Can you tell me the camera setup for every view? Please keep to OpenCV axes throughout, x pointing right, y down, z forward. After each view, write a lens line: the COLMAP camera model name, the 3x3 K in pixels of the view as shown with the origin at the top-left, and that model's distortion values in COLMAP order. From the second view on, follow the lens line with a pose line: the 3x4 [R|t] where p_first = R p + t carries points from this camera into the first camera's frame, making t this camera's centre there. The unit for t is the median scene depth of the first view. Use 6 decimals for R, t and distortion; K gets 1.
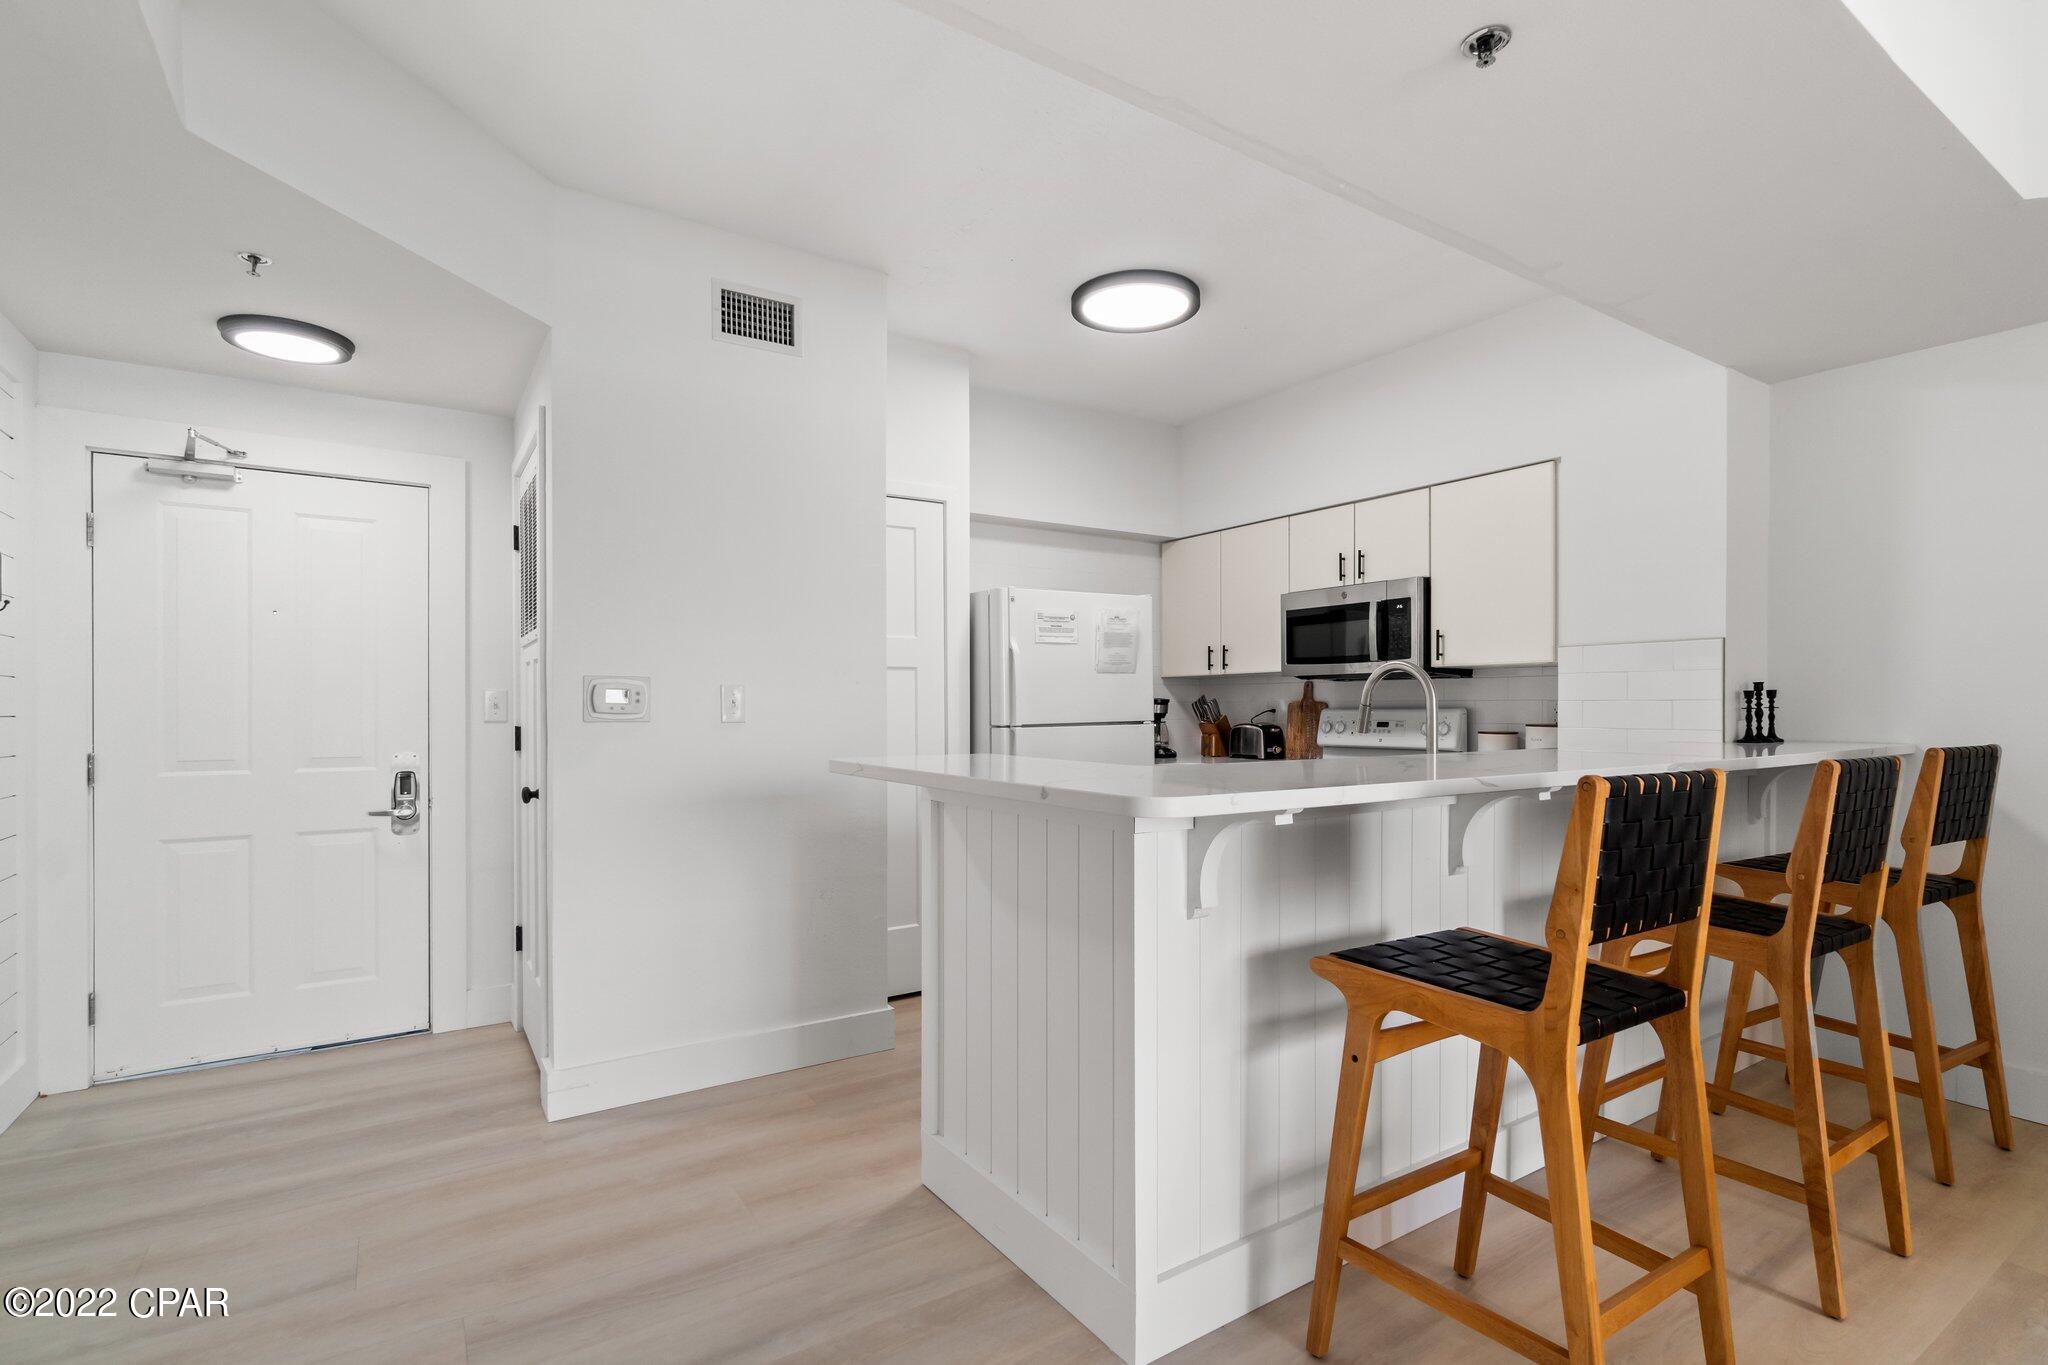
lens RADIAL K [[975.3, 0, 1033.6], [0, 975.3, 705.4], [0, 0, 1]] dist [-0.002315, -0.000364]
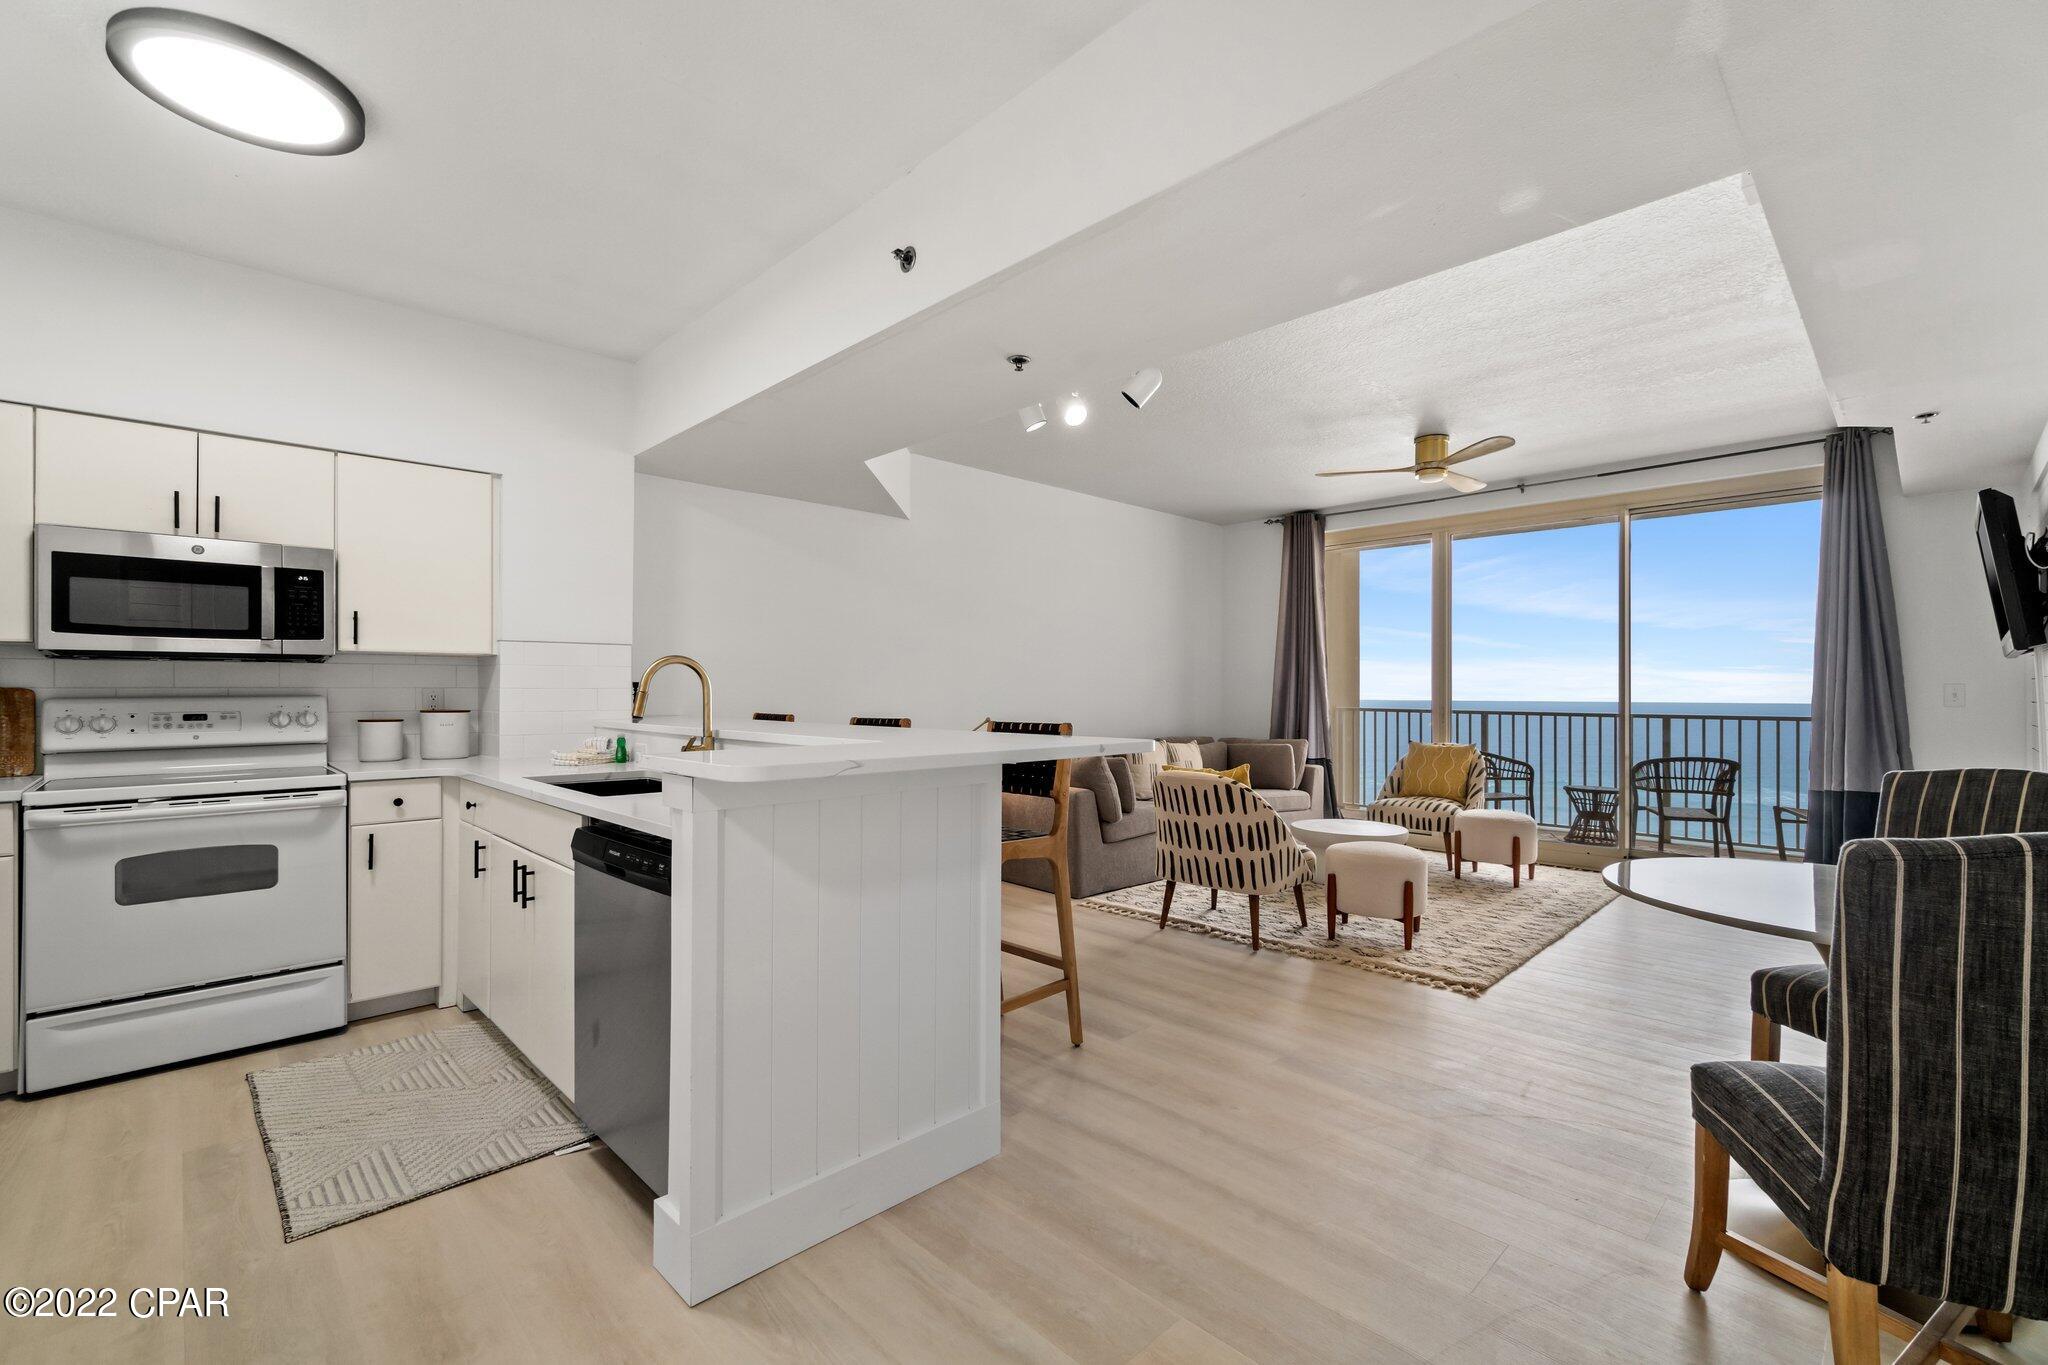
lens RADIAL K [[885.4, 0, 1026.7], [0, 885.4, 689.5], [0, 0, 1]] dist [-0.002183, -0.000362]
pose [[-0.181546, 0.000578, 0.983382, -0.584316], [-0.000279, 1.000000, -0.000639, -0.003176], [-0.983382, -0.000390, -0.181546, 0.585017]]
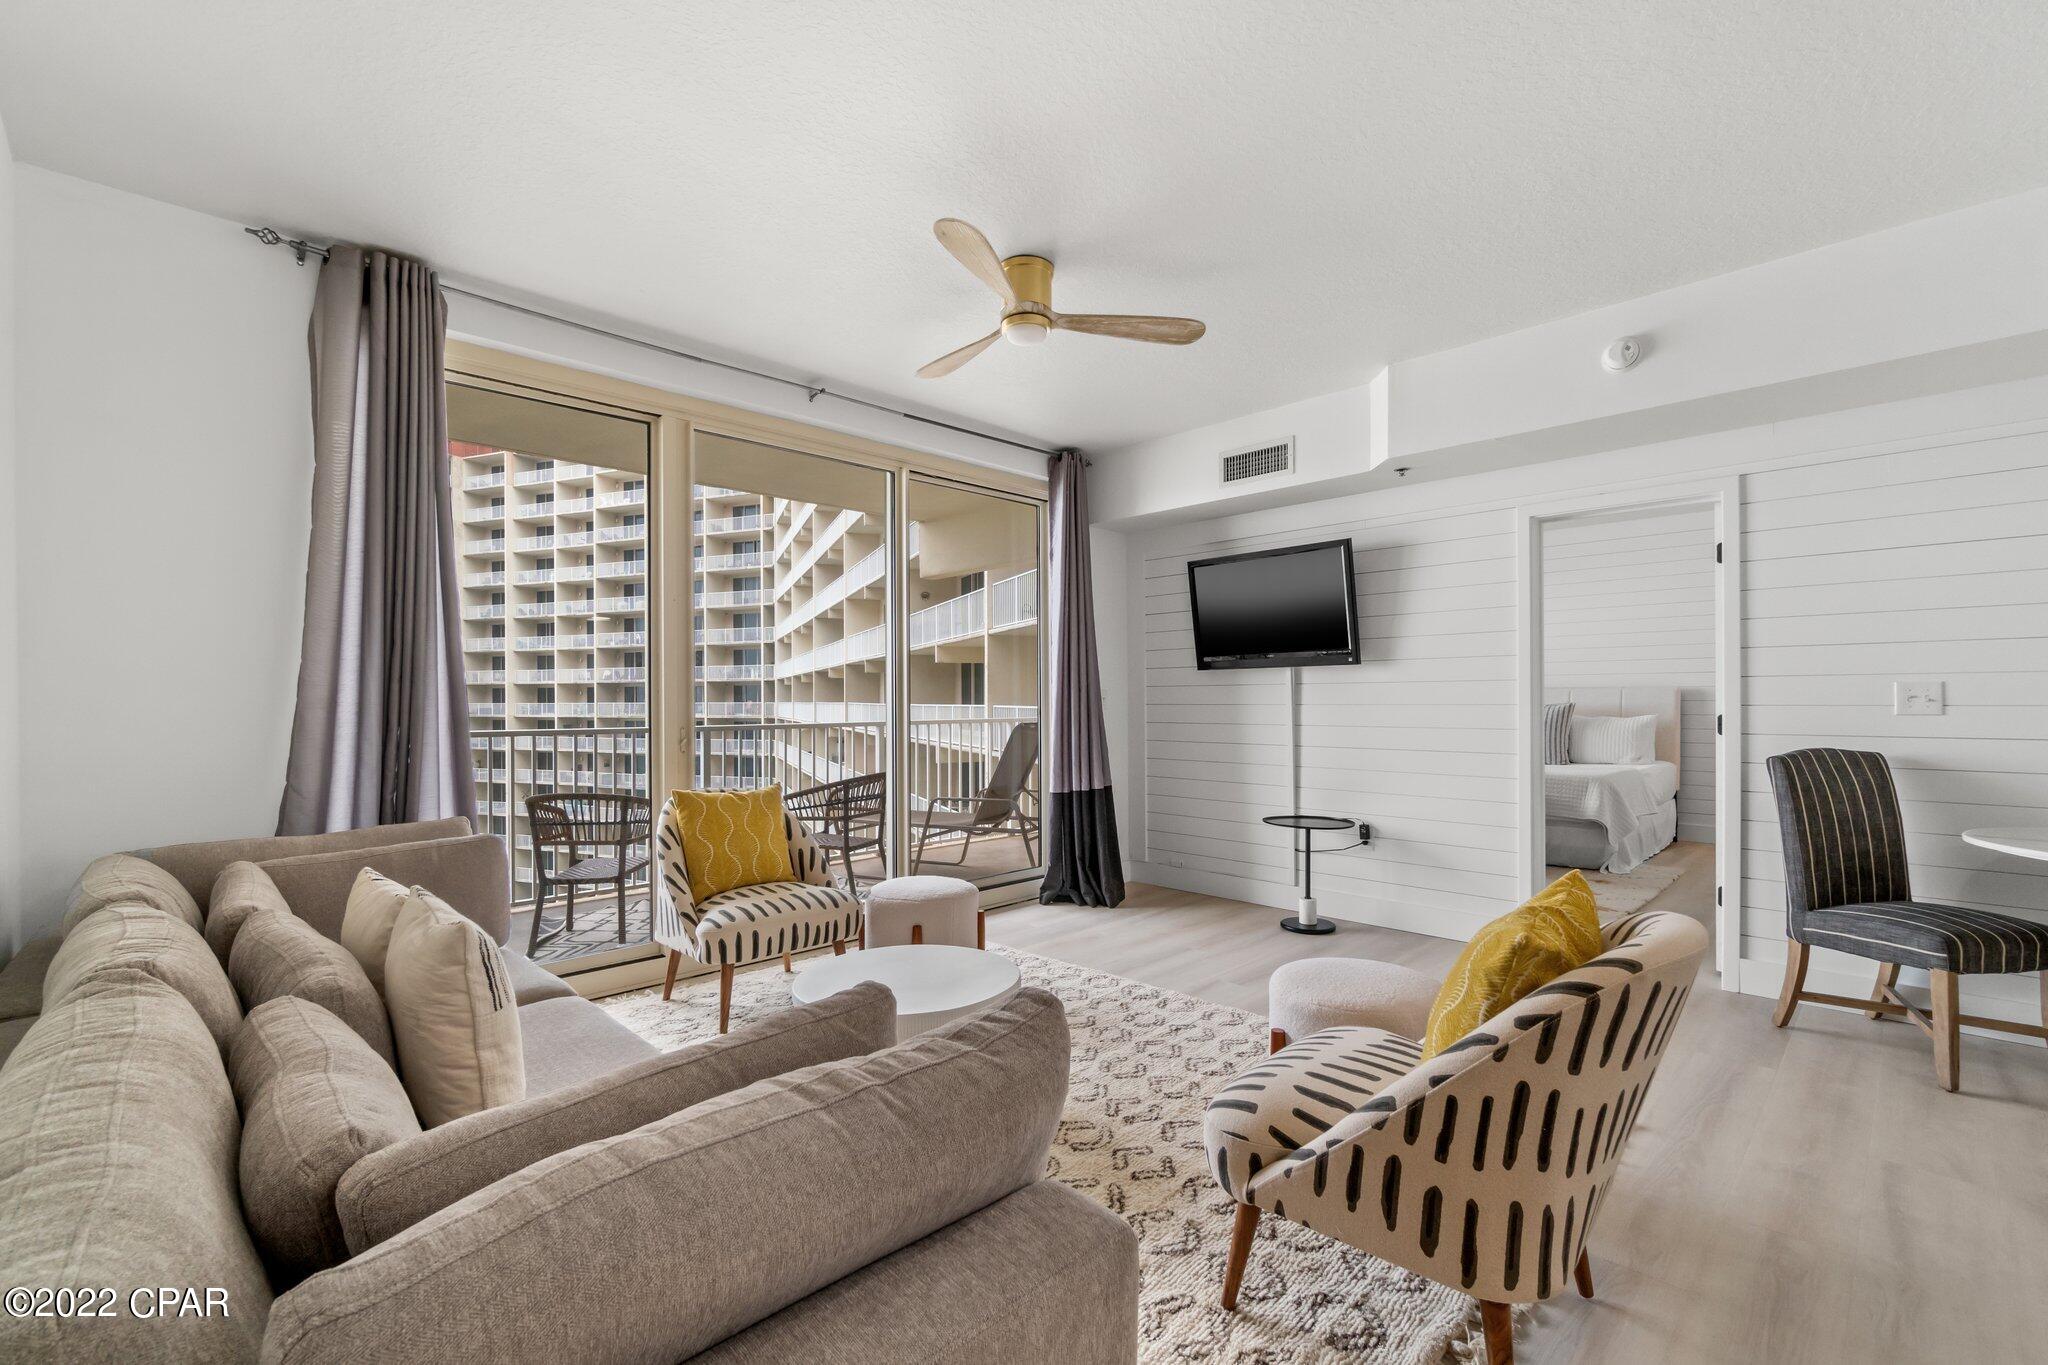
lens RADIAL K [[886.4, 0, 1025.8], [0, 886.4, 704.3], [0, 0, 1]] dist [-0.004622, -0.000329]
pose [[-0.982631, 0.004381, -0.185519, 0.886287], [0.002679, 0.999952, 0.009427, -0.002915], [0.185551, 0.008766, -0.982595, 0.510793]]
